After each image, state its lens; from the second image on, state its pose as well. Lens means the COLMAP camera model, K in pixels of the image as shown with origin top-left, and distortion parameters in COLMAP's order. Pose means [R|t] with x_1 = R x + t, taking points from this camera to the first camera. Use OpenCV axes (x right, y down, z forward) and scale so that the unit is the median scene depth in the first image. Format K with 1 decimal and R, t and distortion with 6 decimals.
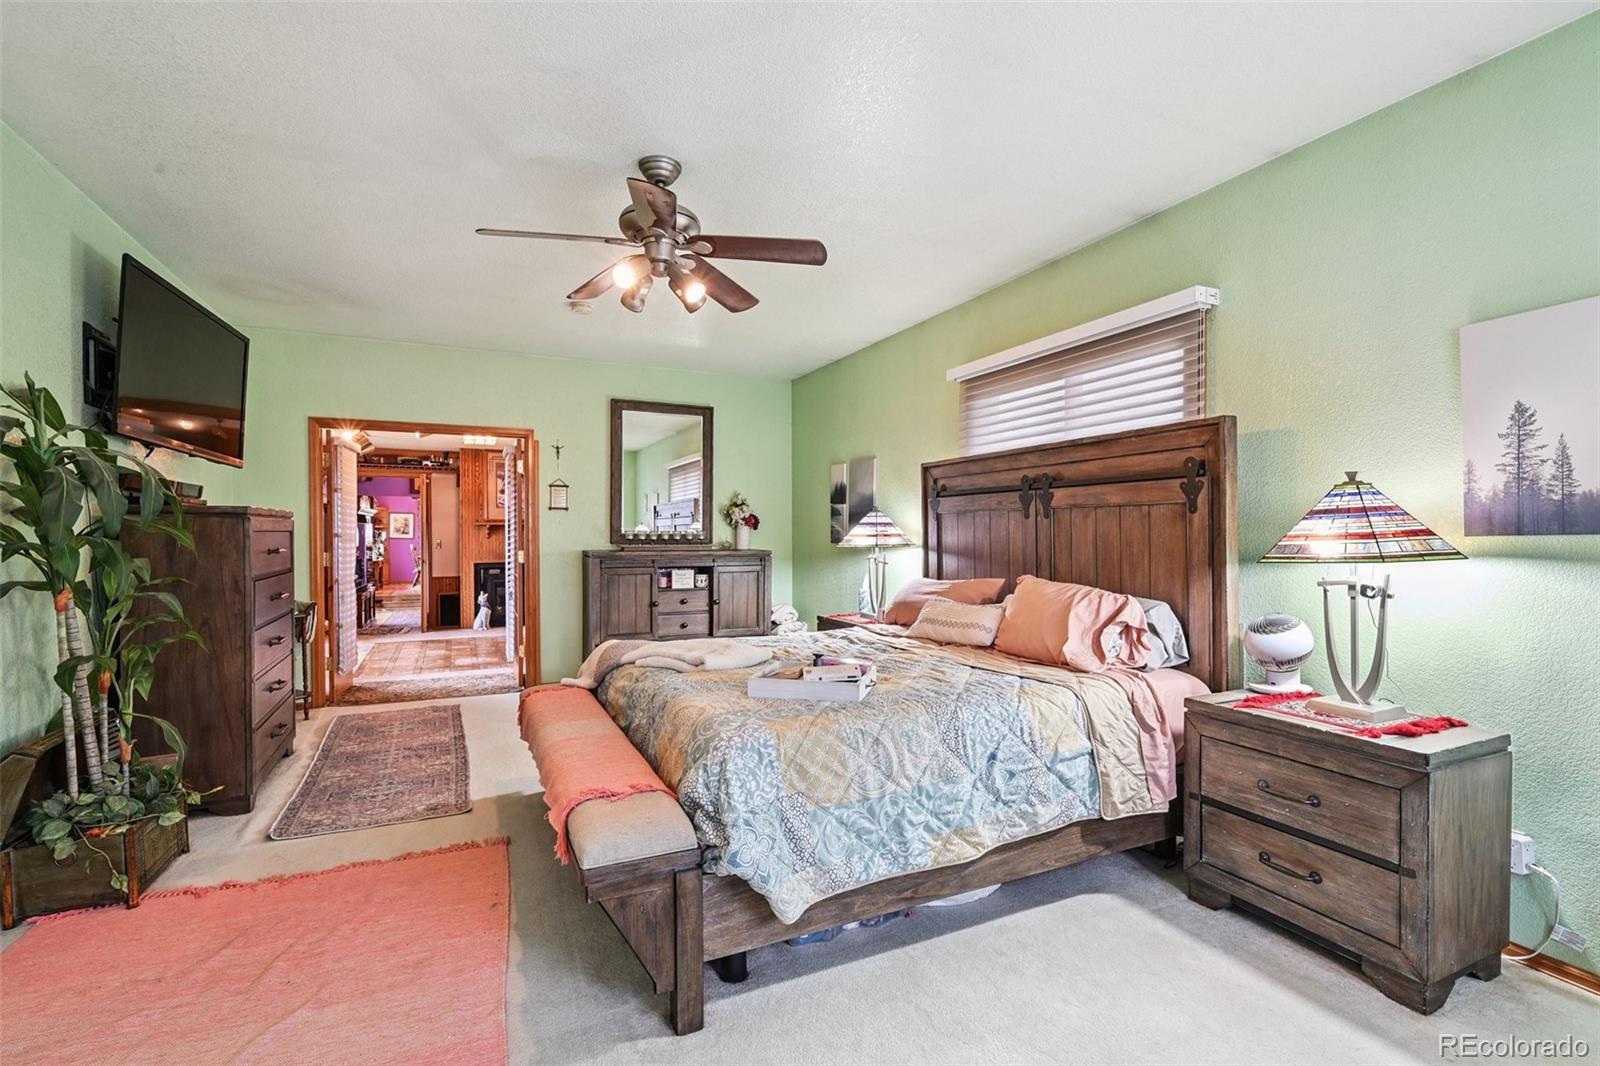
lens RADIAL K [[725.8, 0, 801.8], [0, 725.8, 531.4], [0, 0, 1]] dist [-0.000965, -0.000019]
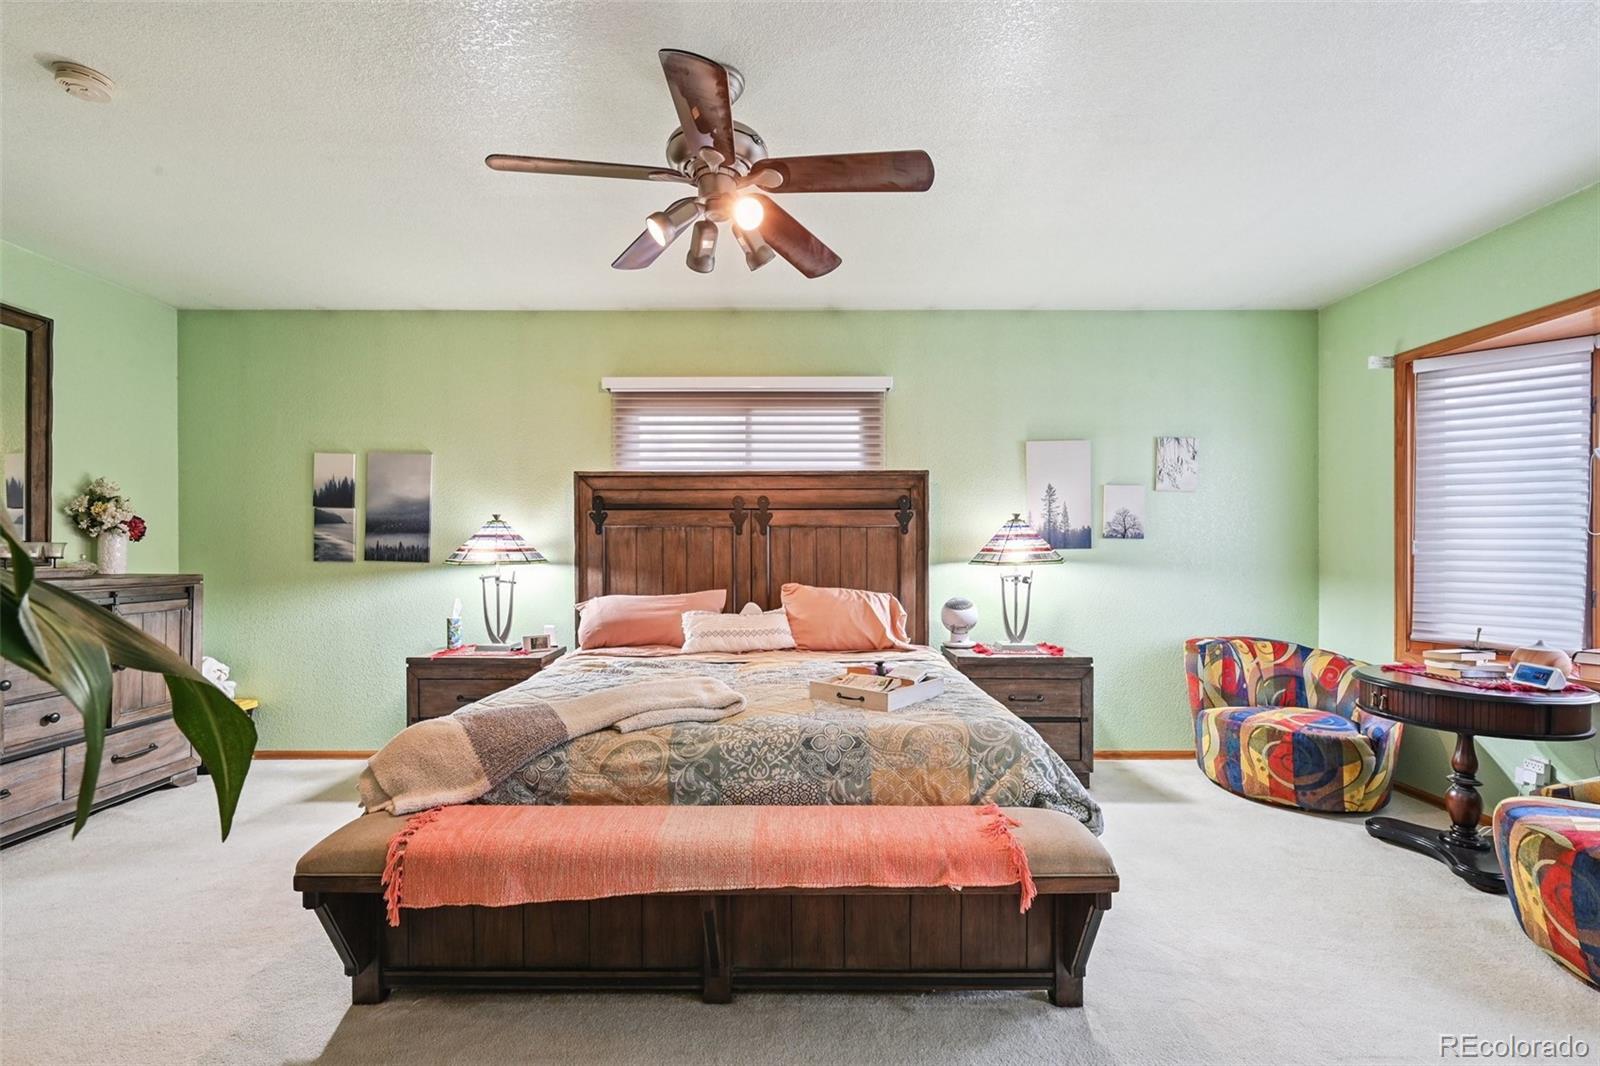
lens RADIAL K [[704.4, 0, 800.9], [0, 704.4, 544.2], [0, 0, 1]] dist [0.000829, -0.000191]
pose [[0.434367, 0.007369, 0.900706, -0.666806], [-0.002859, 0.999973, -0.006802, 0.004045], [-0.900732, 0.000379, 0.434376, 0.465454]]
